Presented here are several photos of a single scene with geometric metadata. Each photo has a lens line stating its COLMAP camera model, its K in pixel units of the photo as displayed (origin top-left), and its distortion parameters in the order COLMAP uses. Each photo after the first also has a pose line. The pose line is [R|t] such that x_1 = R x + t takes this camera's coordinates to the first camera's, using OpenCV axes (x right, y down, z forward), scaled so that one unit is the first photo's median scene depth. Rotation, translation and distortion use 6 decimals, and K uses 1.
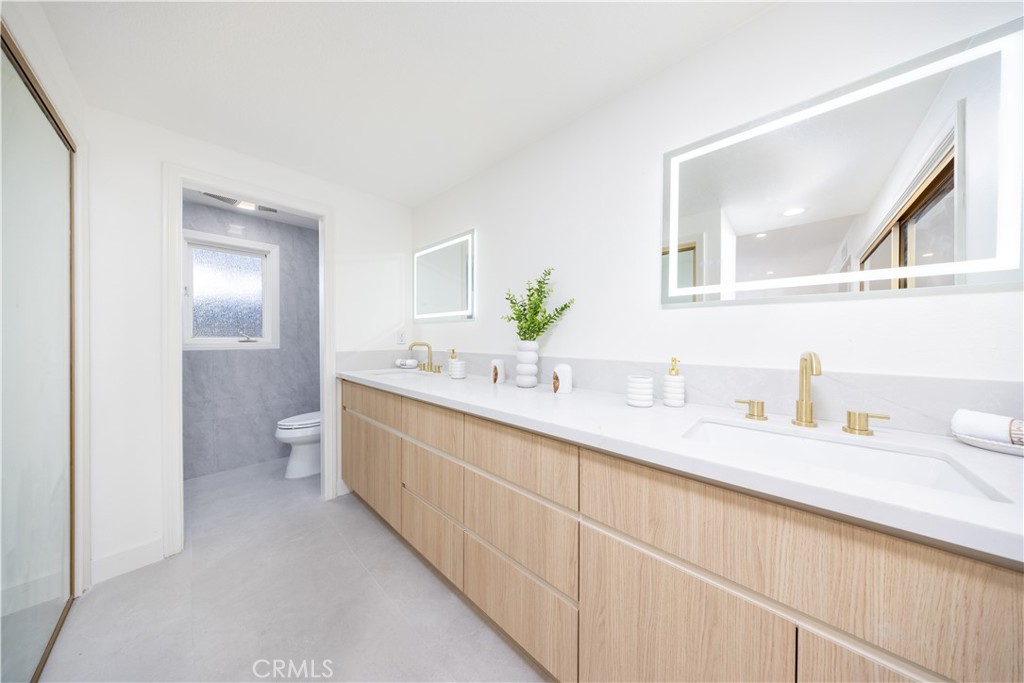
lens RADIAL K [[300.0, 0, 513.8], [0, 300.0, 338.5], [0, 0, 1]] dist [-0.001690, -0.000082]
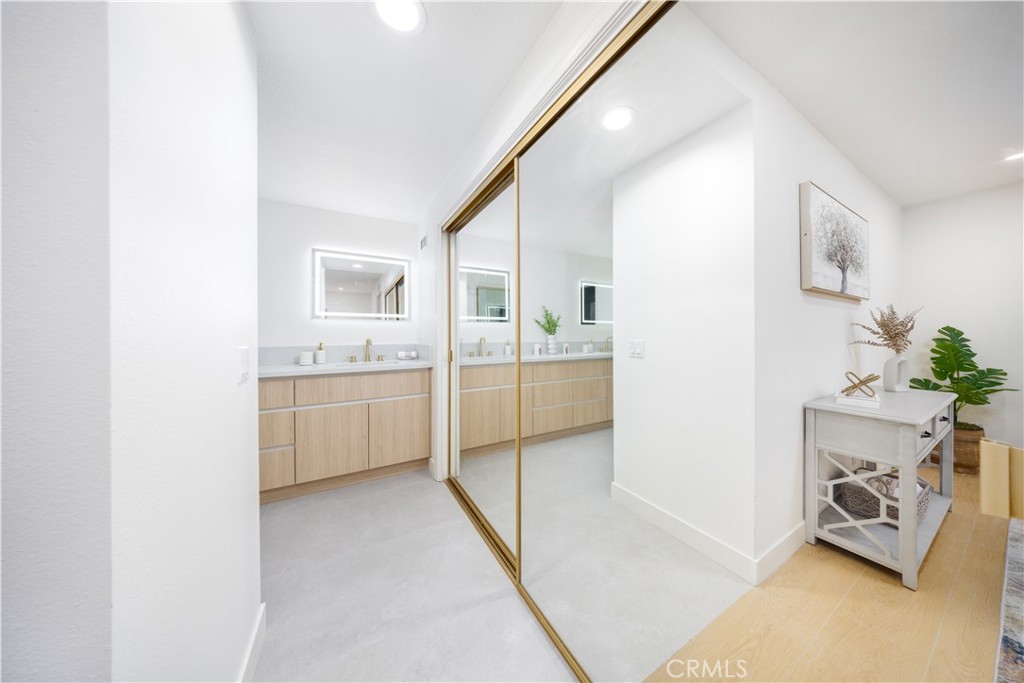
lens RADIAL K [[300.0, 0, 513.8], [0, 300.0, 338.5], [0, 0, 1]] dist [-0.001690, -0.000082]
pose [[0.315480, -0.011237, 0.948866, -1.020911], [0.008491, 0.999923, 0.009018, 0.017867], [-0.948894, 0.005212, 0.315552, -0.975771]]
